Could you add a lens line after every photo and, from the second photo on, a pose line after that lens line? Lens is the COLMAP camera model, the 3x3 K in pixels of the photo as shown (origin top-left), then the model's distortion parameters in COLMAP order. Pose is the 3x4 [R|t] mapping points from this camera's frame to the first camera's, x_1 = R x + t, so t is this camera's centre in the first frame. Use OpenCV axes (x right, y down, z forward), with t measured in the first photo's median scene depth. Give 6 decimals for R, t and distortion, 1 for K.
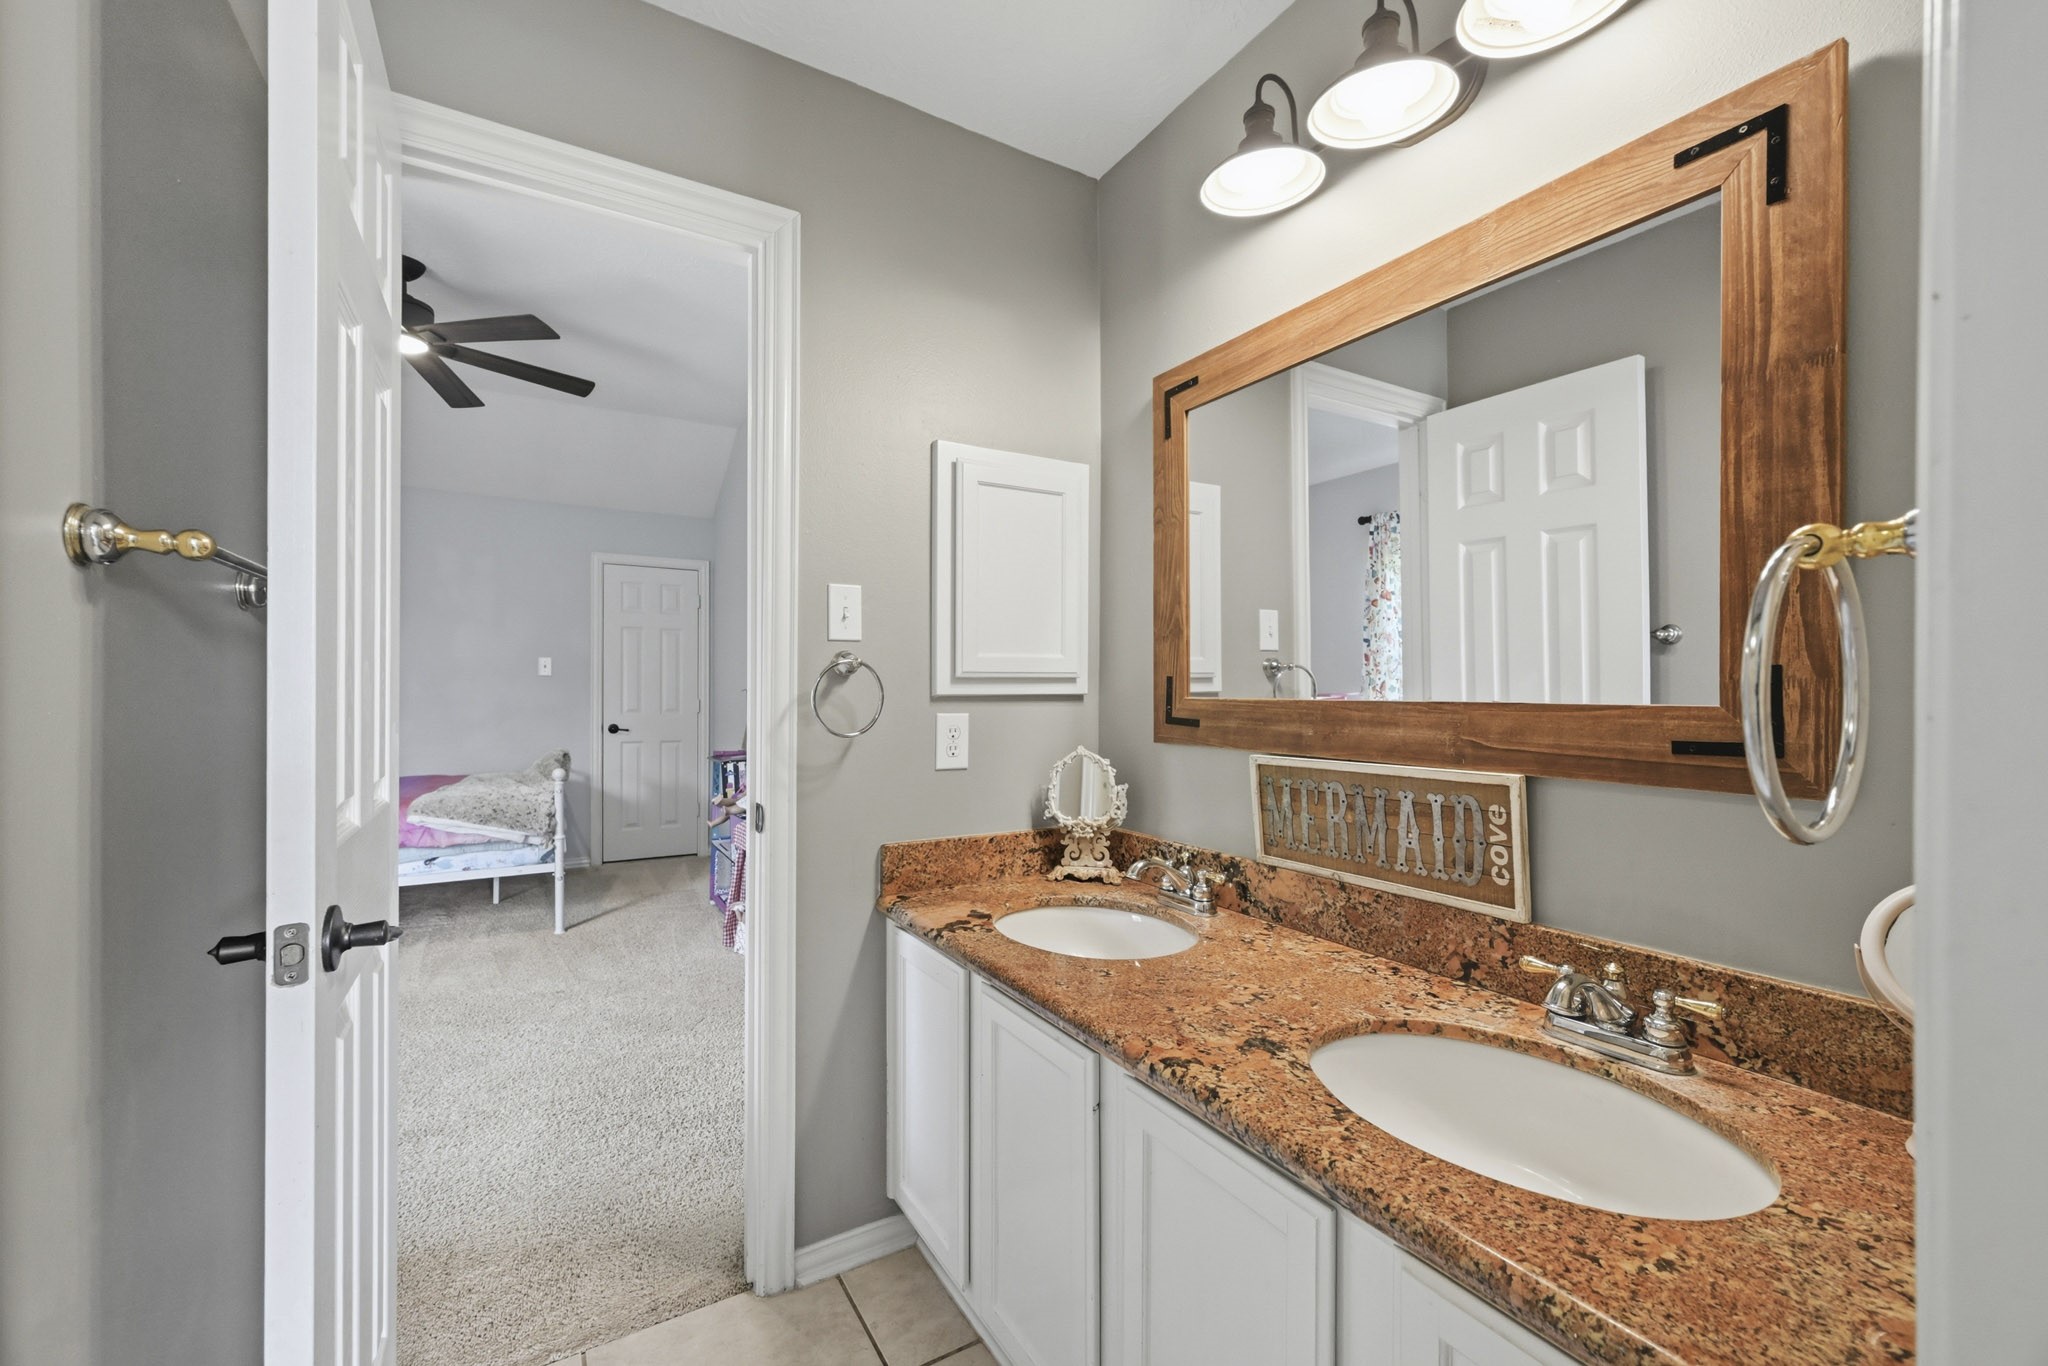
lens RADIAL K [[808.9, 0, 1022.1], [0, 808.9, 686.9], [0, 0, 1]] dist [-0.002331, 0.000102]
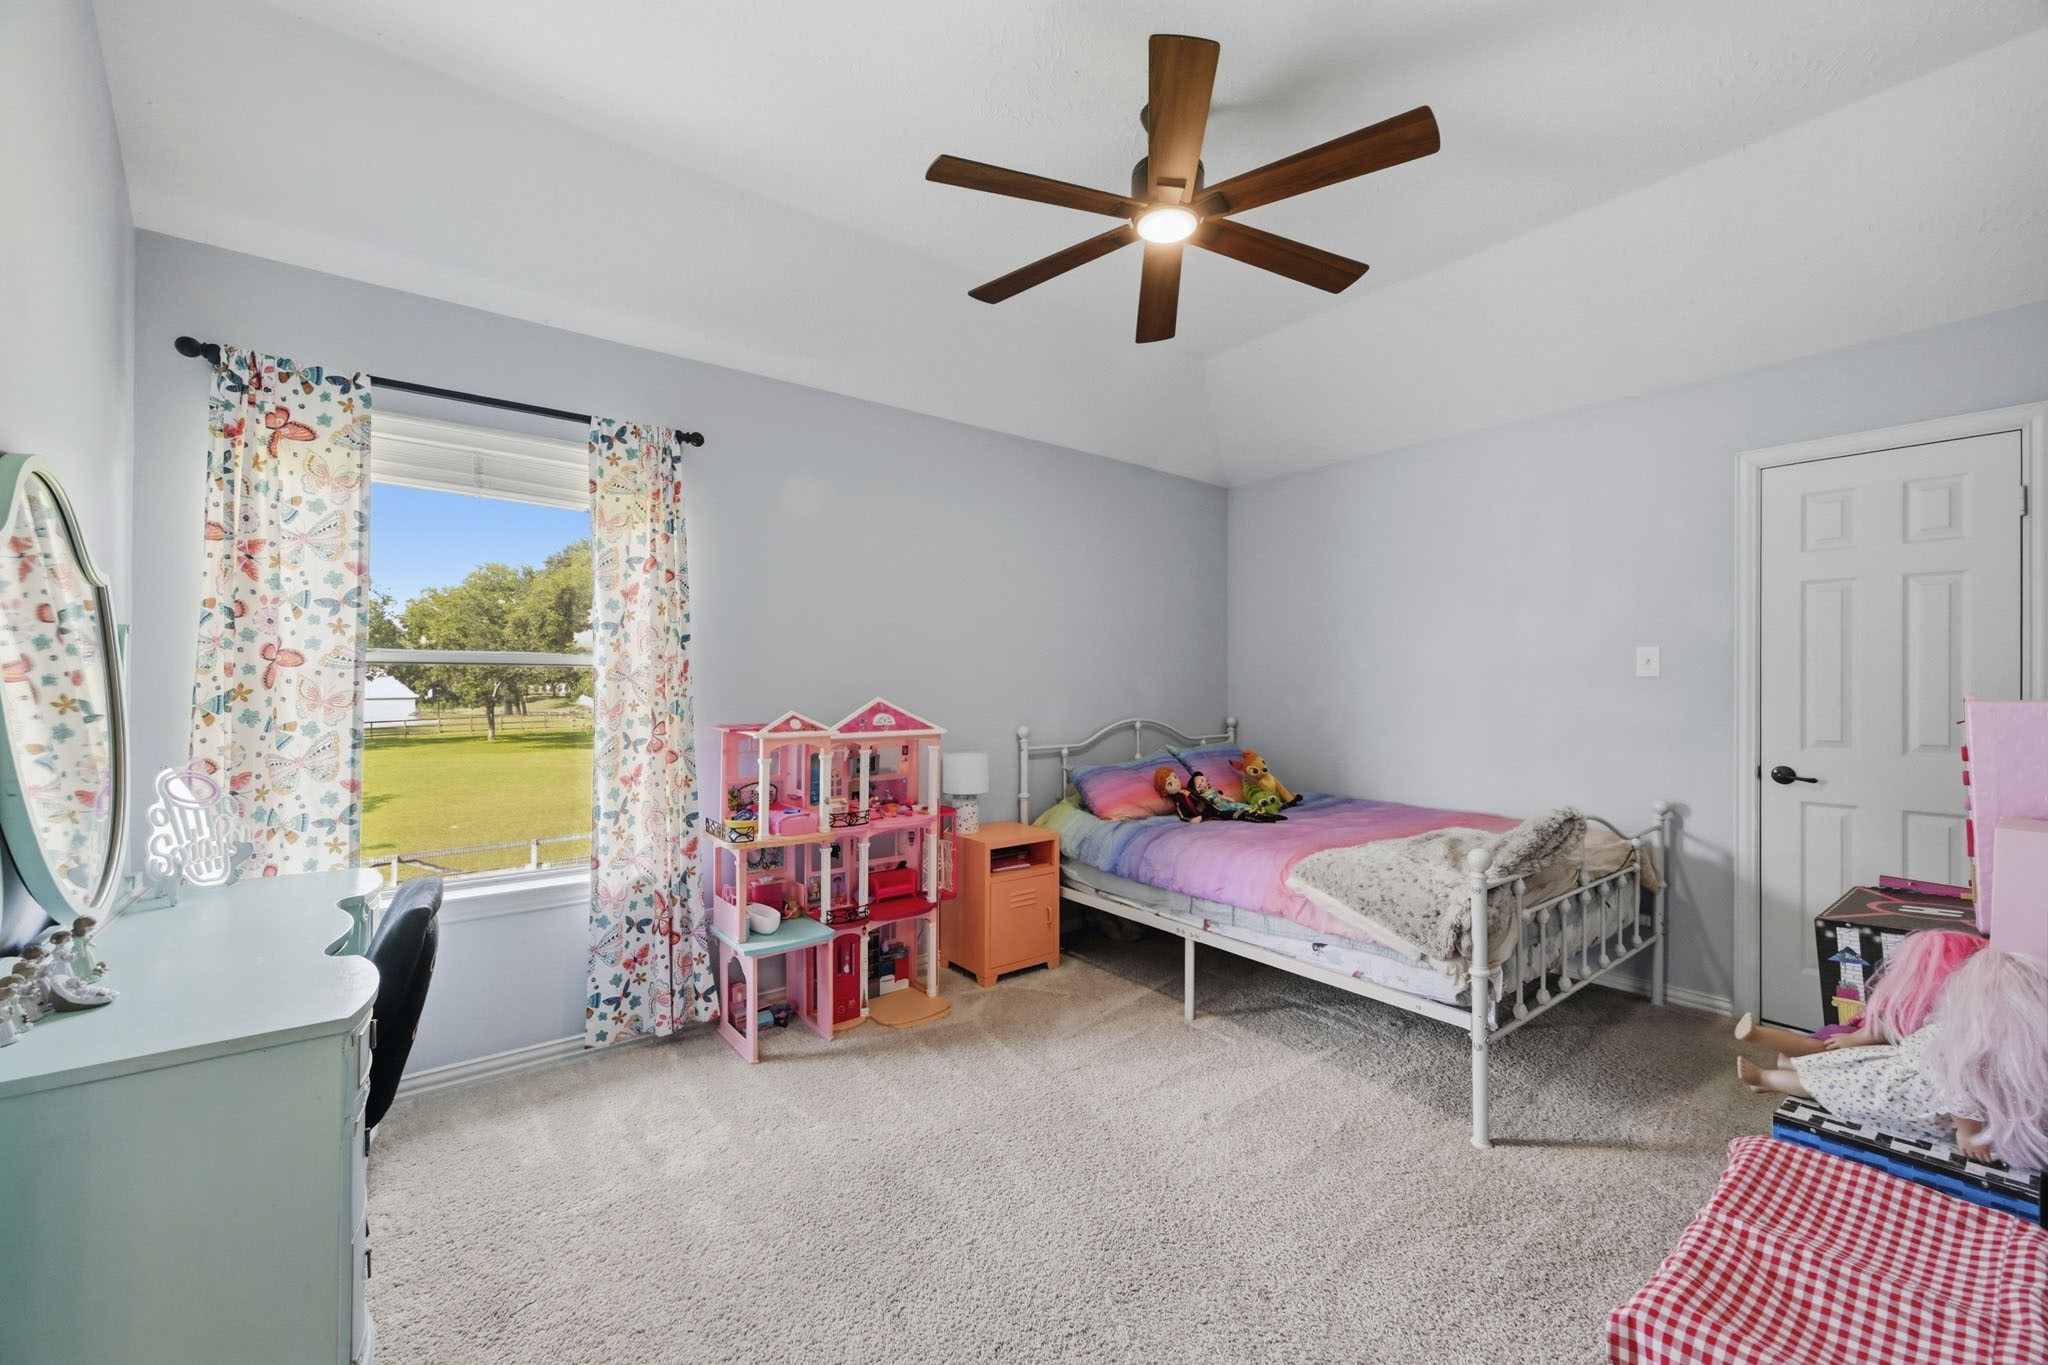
lens RADIAL K [[808.9, 0, 1024.8], [0, 808.9, 682.3], [0, 0, 1]] dist [-0.002331, 0.000102]
pose [[0.119816, -0.000089, -0.992796, -0.054464], [0.006378, 0.999979, 0.000680, -0.017479], [0.992776, -0.006413, 0.119814, 0.623043]]
